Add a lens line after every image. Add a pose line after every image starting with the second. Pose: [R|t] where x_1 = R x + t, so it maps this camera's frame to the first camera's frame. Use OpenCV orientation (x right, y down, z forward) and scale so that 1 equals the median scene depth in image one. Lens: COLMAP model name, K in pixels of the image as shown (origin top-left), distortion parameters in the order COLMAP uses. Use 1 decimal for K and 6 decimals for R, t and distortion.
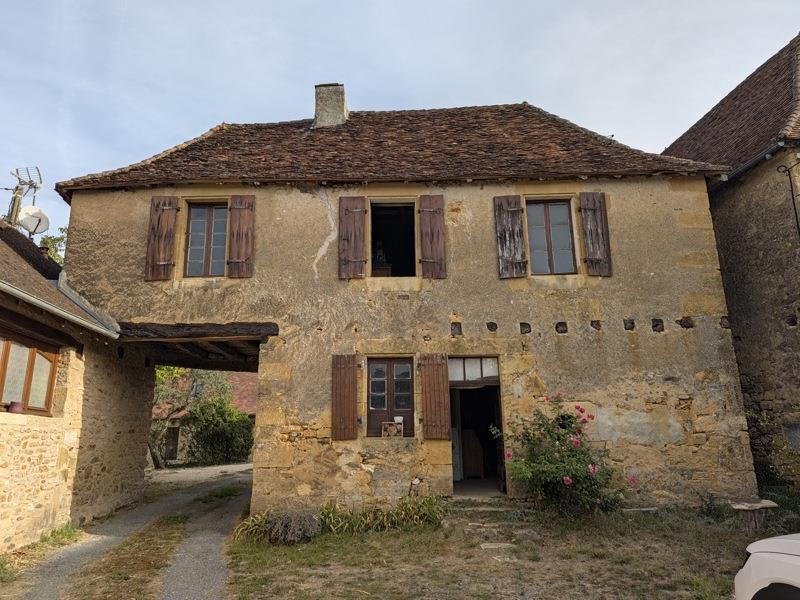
lens RADIAL K [[533.9, 0, 399.8], [0, 533.9, 300.9], [0, 0, 1]] dist [0.010714, 0.002503]
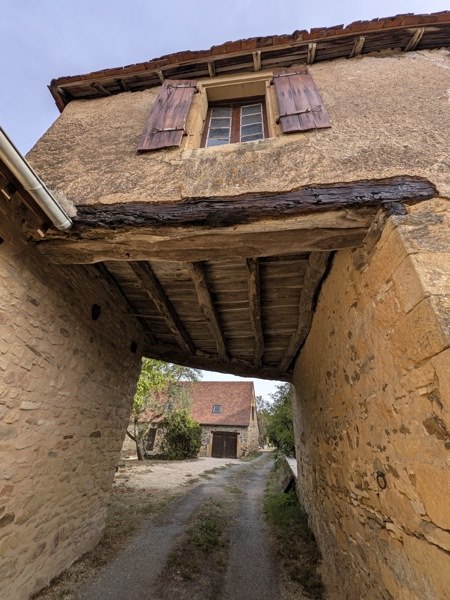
lens RADIAL K [[240.9, 0, 226.3], [0, 240.9, 299.1], [0, 0, 1]] dist [-0.002543, -0.000065]
pose [[0.989131, -0.000362, -0.147037, -0.284037], [-0.040681, 0.960288, -0.276028, 0.152568], [0.141298, 0.279010, 0.949836, 0.674271]]
